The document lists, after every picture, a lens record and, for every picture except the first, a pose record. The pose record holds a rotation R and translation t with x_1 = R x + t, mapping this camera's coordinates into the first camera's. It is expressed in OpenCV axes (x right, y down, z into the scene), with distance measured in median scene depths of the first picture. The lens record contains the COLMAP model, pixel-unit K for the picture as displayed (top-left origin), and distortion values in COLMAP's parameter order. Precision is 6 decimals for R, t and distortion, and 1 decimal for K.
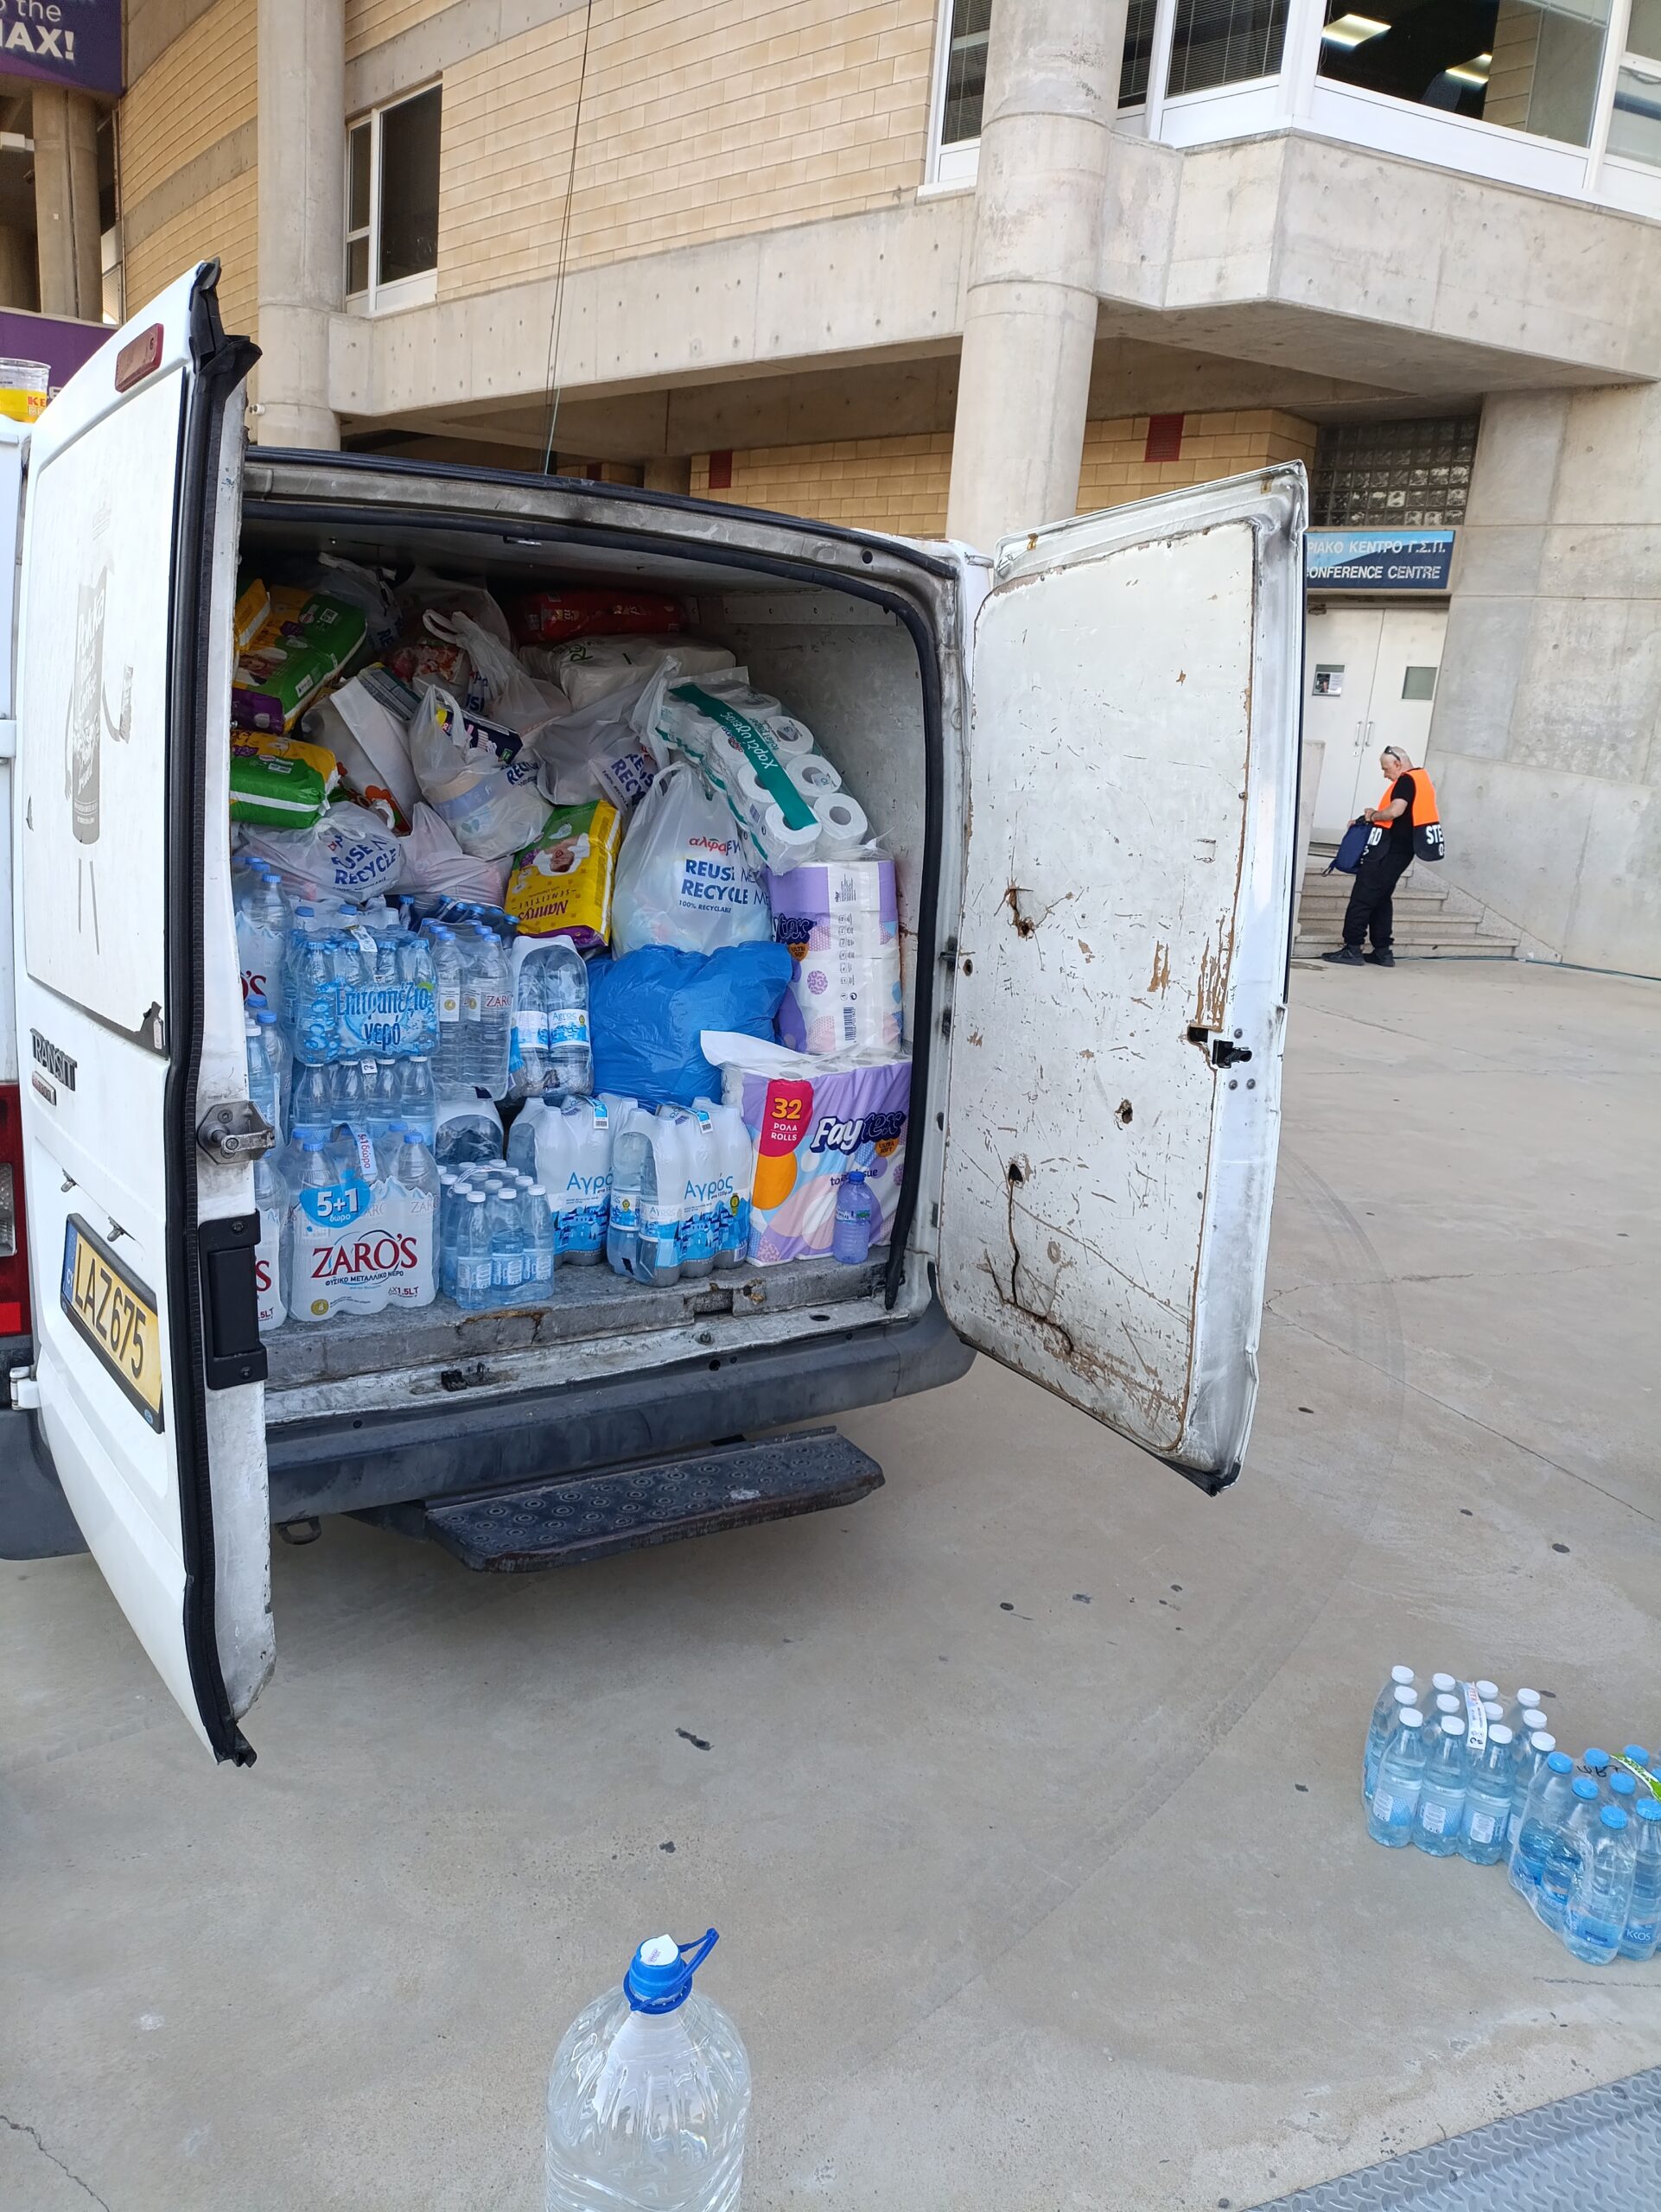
lens RADIAL K [[1523.7, 0, 824.2], [0, 1523.7, 1103.4], [0, 0, 1]] dist [0.112500, -0.161628]
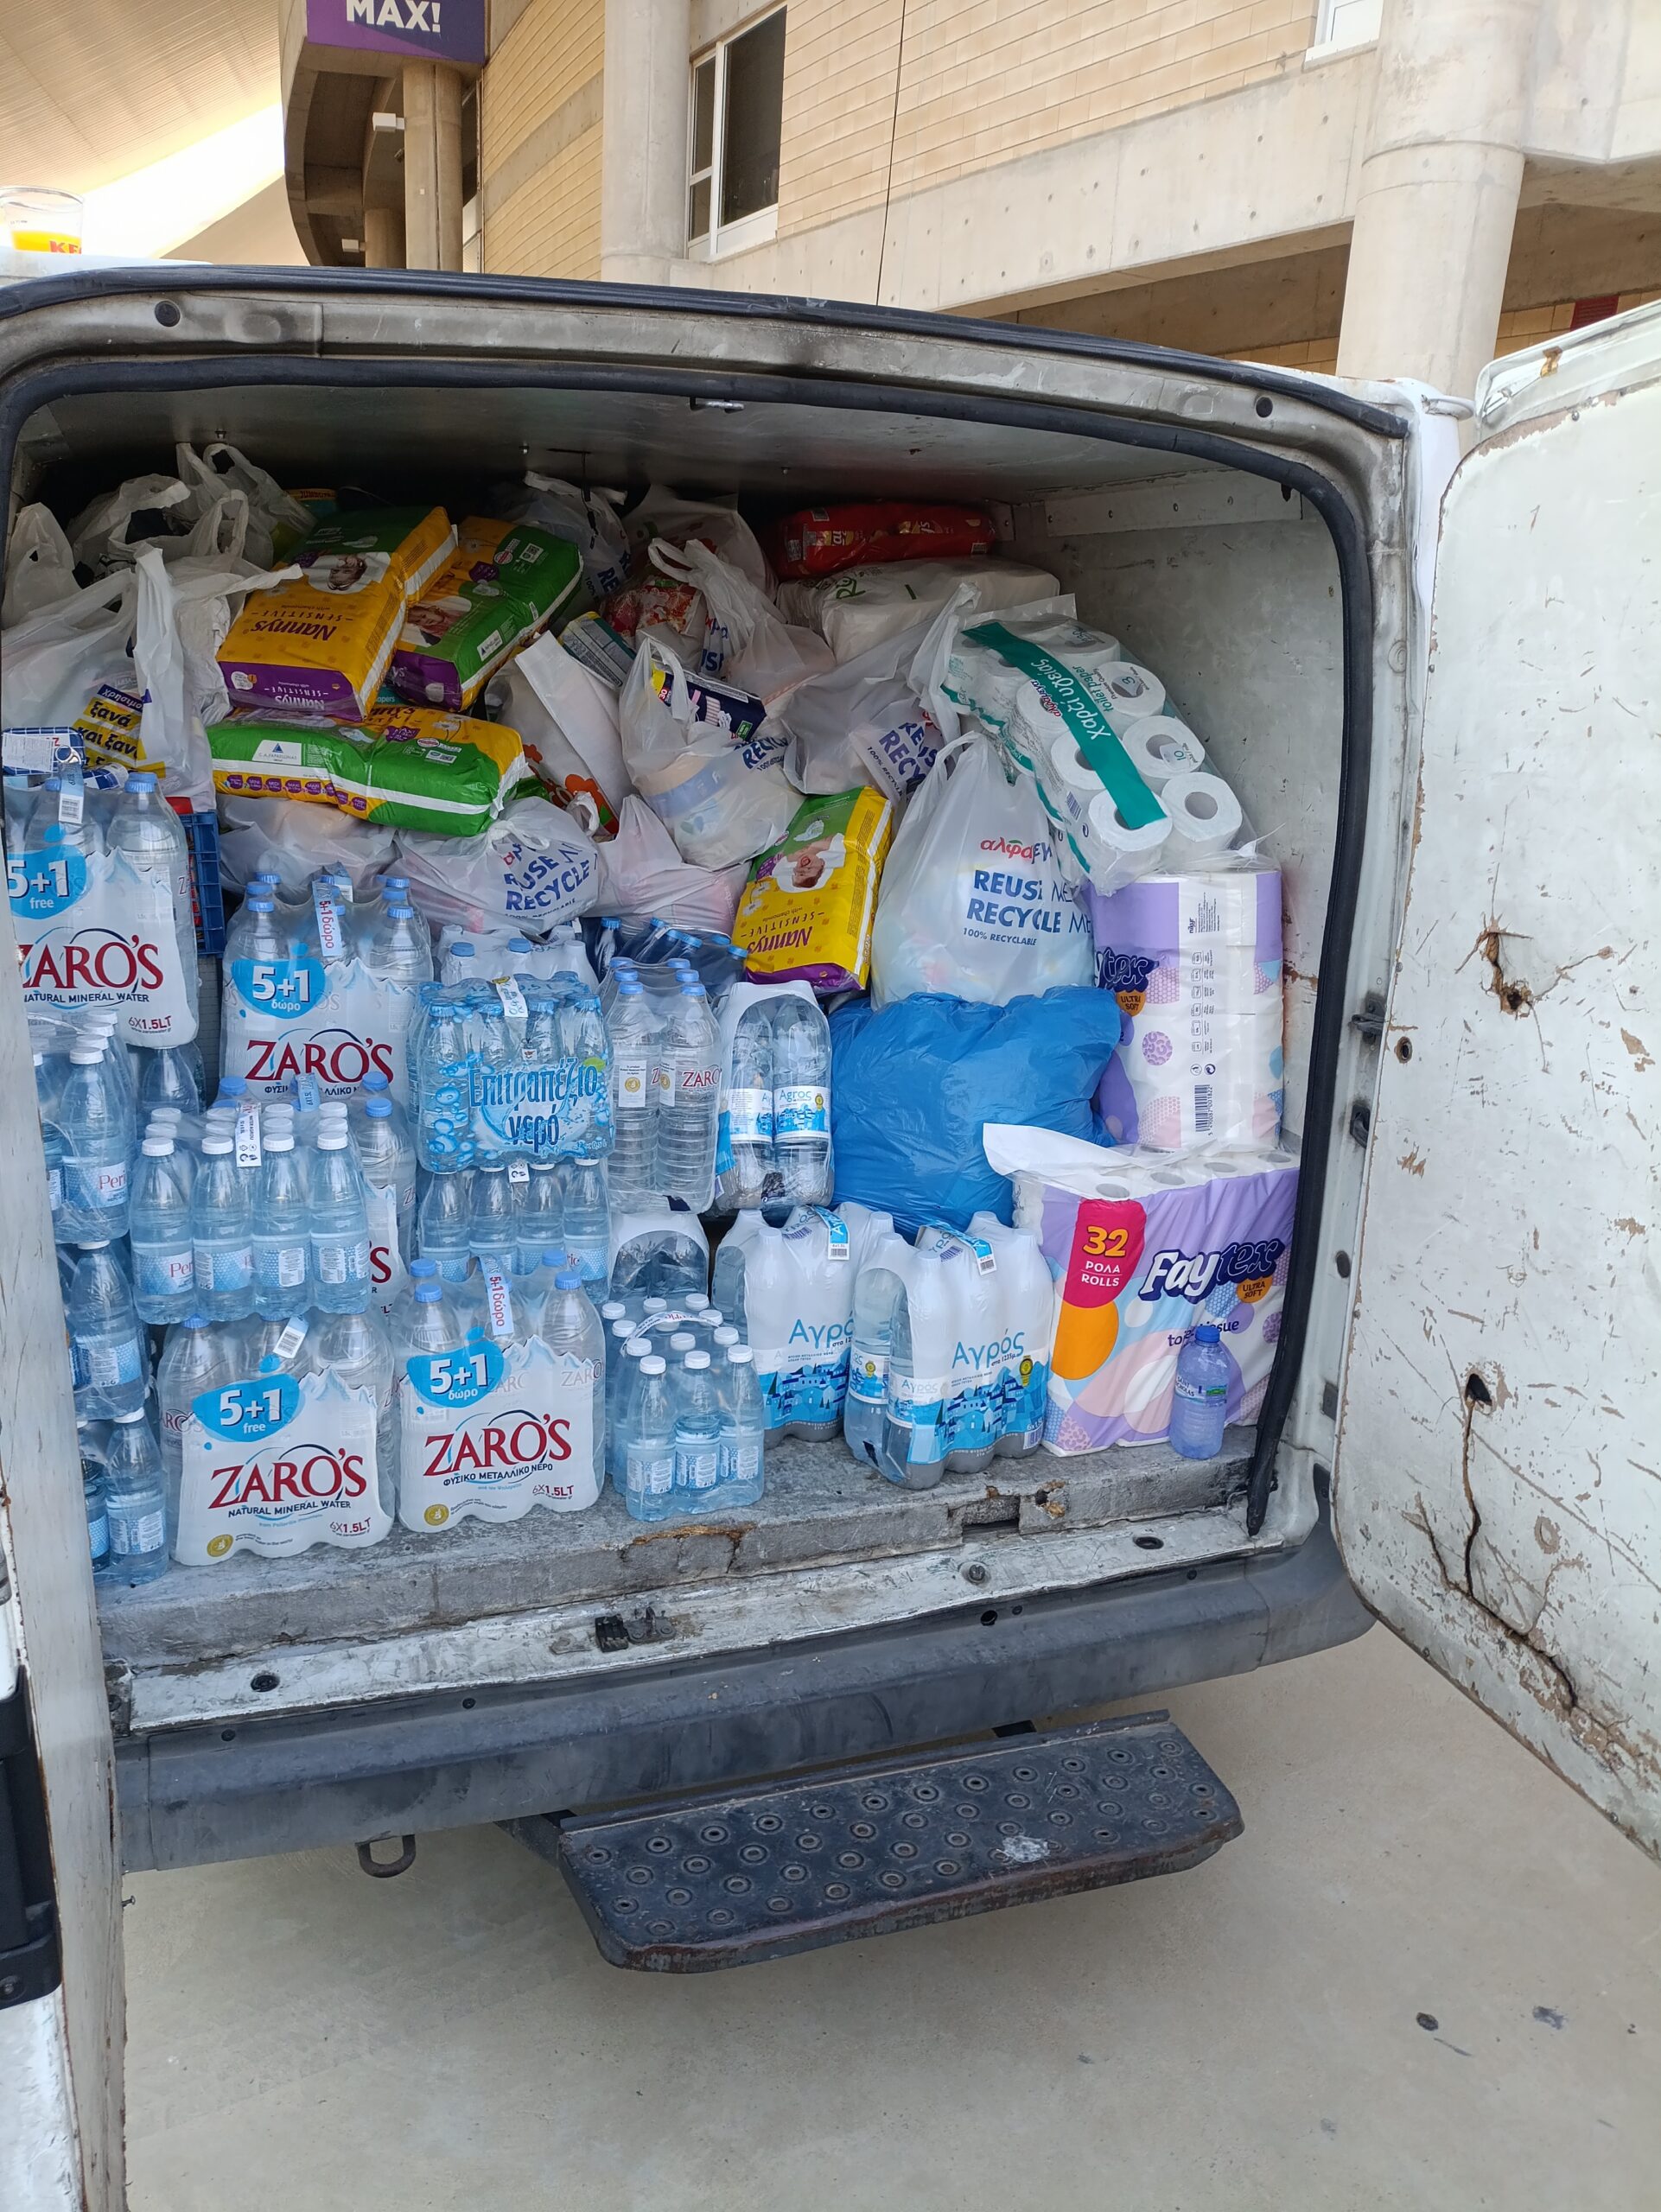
lens RADIAL K [[1523.7, 0, 824.2], [0, 1523.7, 1103.4], [0, 0, 1]] dist [0.112500, -0.161628]
pose [[0.976566, 0.031281, -0.212931, -0.003535], [-0.024937, 0.999163, 0.032413, -0.076455], [0.213766, -0.026344, 0.976530, 0.301157]]
